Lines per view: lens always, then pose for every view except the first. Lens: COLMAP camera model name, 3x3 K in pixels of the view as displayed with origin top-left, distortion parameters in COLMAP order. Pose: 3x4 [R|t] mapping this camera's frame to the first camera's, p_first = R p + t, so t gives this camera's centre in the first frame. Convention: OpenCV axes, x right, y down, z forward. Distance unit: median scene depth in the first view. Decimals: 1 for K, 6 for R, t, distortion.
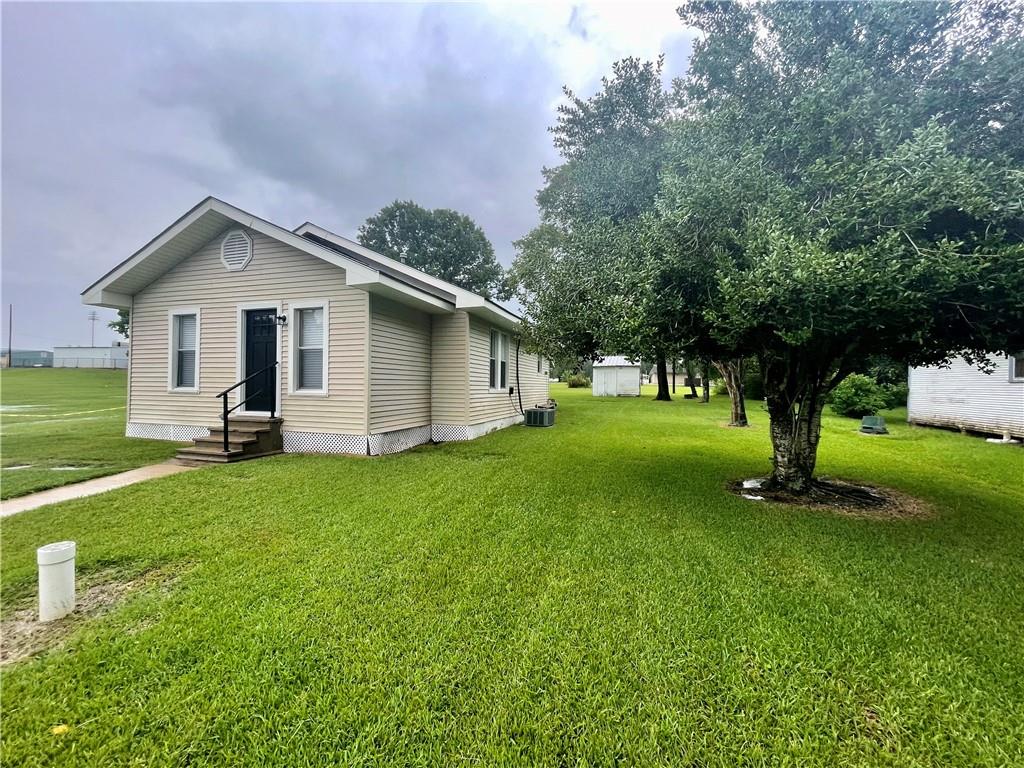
lens RADIAL K [[417.7, 0, 515.1], [0, 417.7, 385.0], [0, 0, 1]] dist [0.000465, 0.000076]
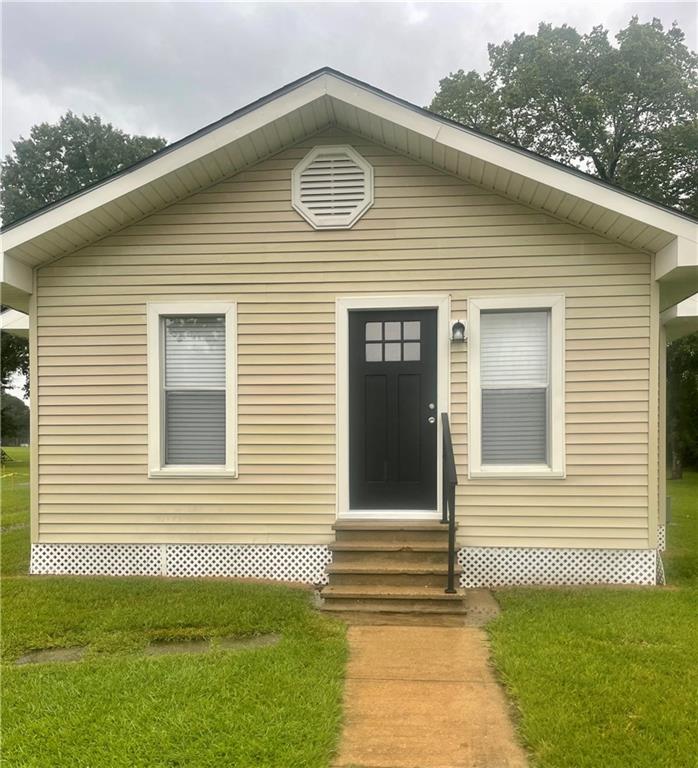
lens RADIAL K [[687.8, 0, 348.9], [0, 687.8, 470.4], [0, 0, 1]] dist [0.045464, -0.002904]
pose [[0.976270, -0.017449, 0.215852, -0.826903], [0.012031, 0.999579, 0.026389, -0.008208], [-0.216222, -0.023165, 0.976069, 0.186868]]
